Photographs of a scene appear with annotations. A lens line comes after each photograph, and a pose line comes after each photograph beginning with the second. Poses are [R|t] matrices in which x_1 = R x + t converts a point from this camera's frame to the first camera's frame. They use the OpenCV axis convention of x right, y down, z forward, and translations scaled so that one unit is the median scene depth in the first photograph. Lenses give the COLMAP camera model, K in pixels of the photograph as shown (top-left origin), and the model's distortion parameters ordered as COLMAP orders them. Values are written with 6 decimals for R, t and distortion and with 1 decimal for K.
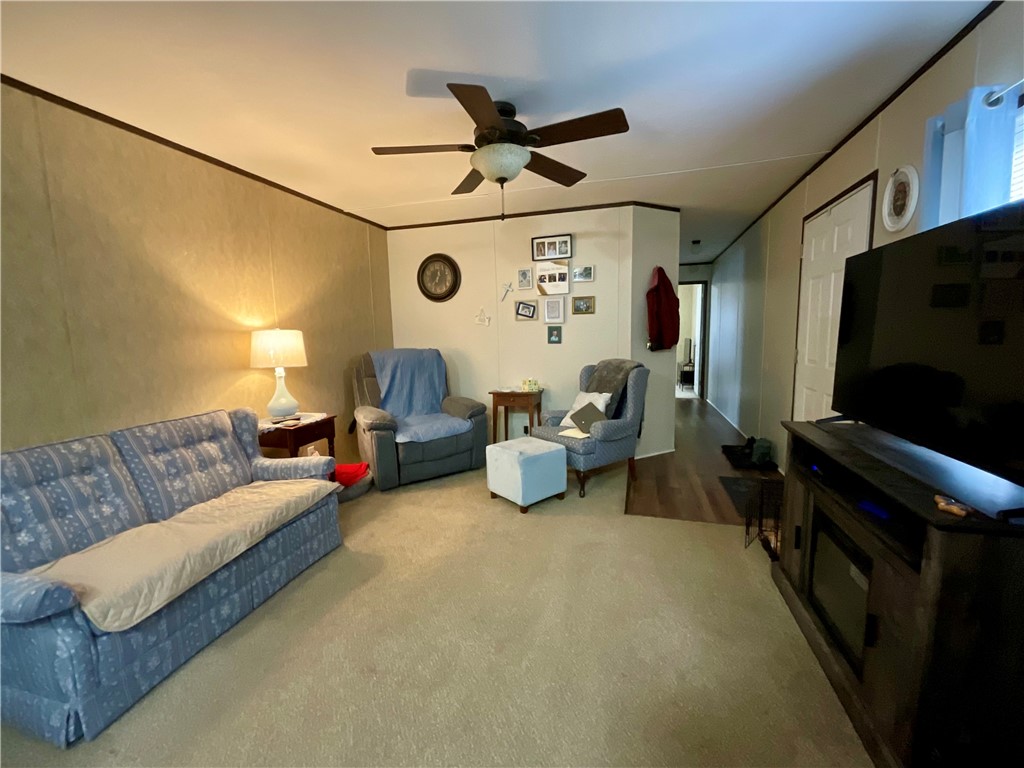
lens RADIAL K [[413.0, 0, 512.0], [0, 413.0, 384.0], [0, 0, 1]] dist [0.000384, -0.003571]
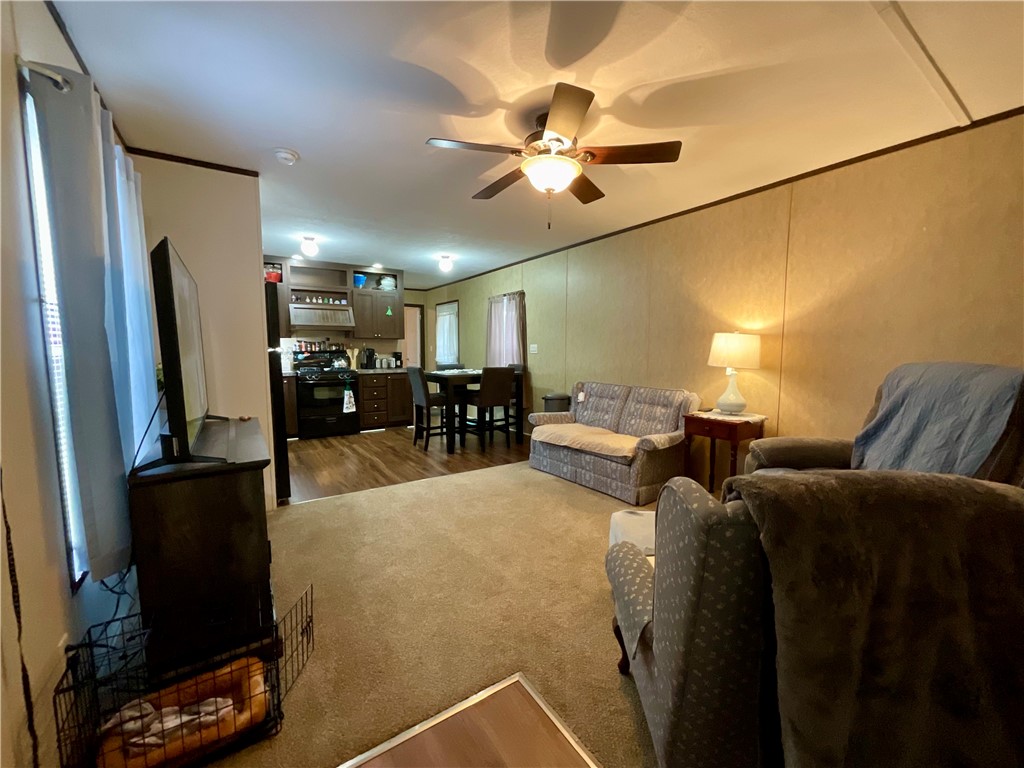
lens RADIAL K [[413.0, 0, 512.0], [0, 413.0, 384.0], [0, 0, 1]] dist [0.000384, -0.003571]
pose [[-0.636734, 0.093007, -0.765454, 0.570700], [-0.077490, 0.979955, 0.183529, -0.133076], [0.767180, 0.176175, -0.616763, 1.089640]]
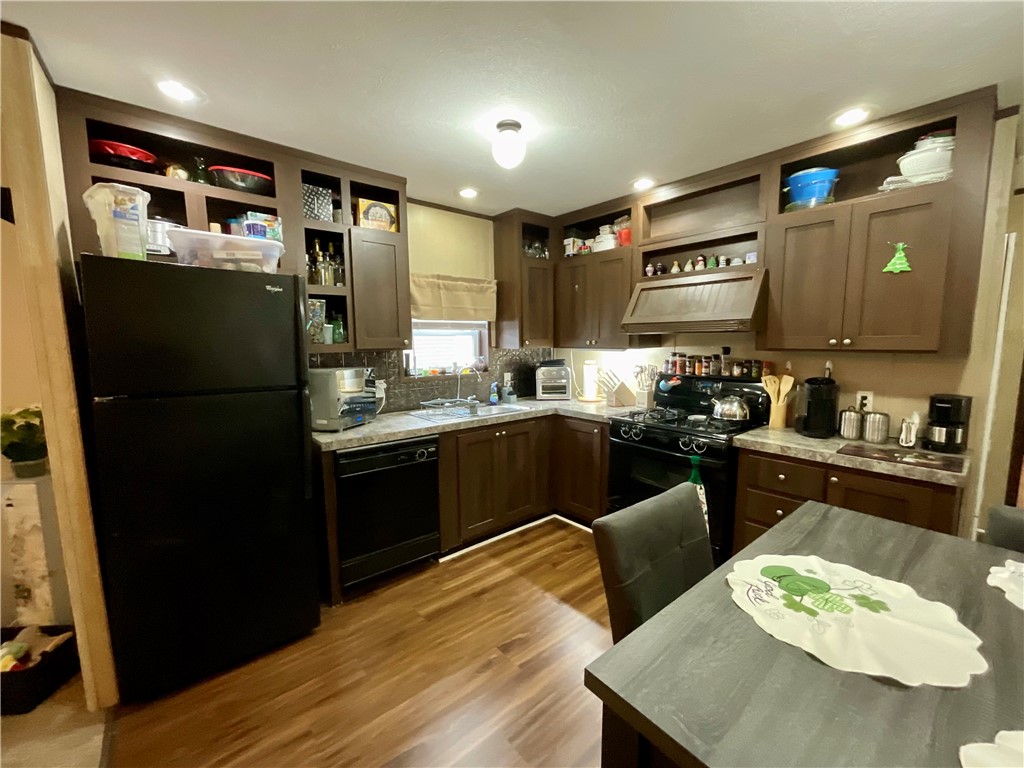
lens RADIAL K [[418.3, 0, 512.0], [0, 418.3, 384.0], [0, 0, 1]] dist [0.001247, 0.000071]
pose [[-0.837240, -0.028900, 0.546071, -0.435534], [0.091012, 0.977310, 0.191263, -0.059122], [-0.539208, 0.209833, -0.815613, 0.204547]]
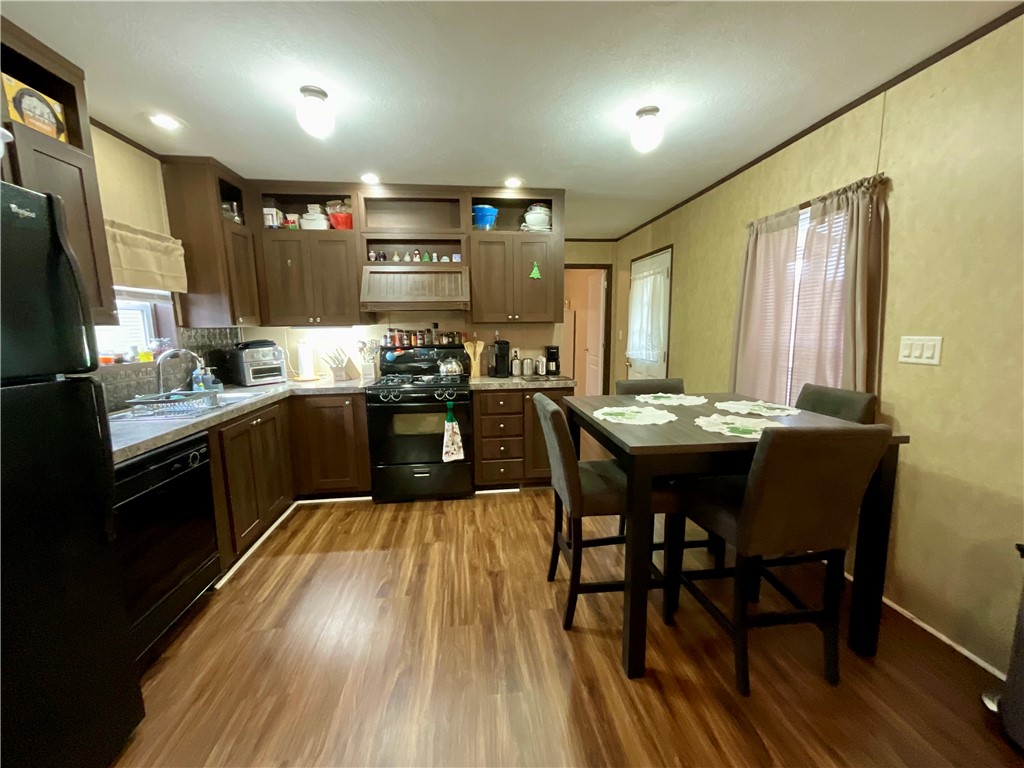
lens RADIAL K [[418.3, 0, 512.0], [0, 418.3, 384.0], [0, 0, 1]] dist [0.001247, 0.000071]
pose [[-0.918500, 0.090691, -0.384879, -0.084729], [-0.012216, 0.966370, 0.256864, -0.063007], [0.395231, 0.240631, -0.886504, 0.376574]]
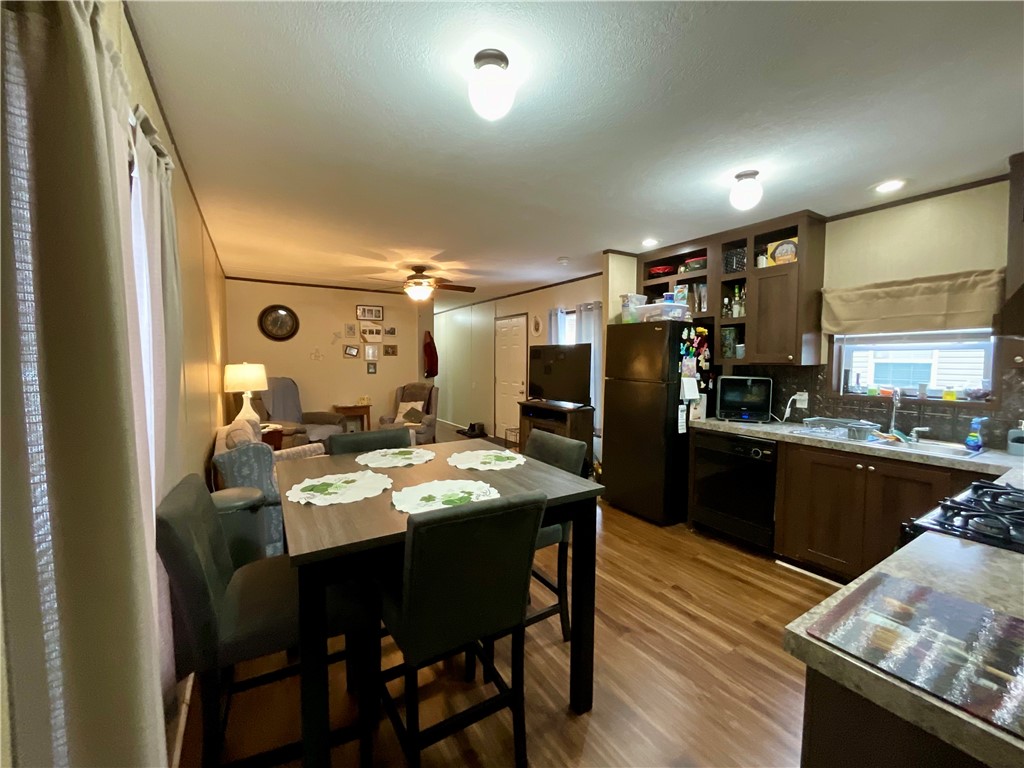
lens RADIAL K [[413.0, 0, 512.0], [0, 413.0, 384.0], [0, 0, 1]] dist [0.000384, -0.003571]
pose [[0.656010, -0.019625, 0.754497, -0.886291], [0.072930, 0.996632, -0.037487, 0.044145], [-0.751221, 0.079618, 0.655232, -0.490354]]
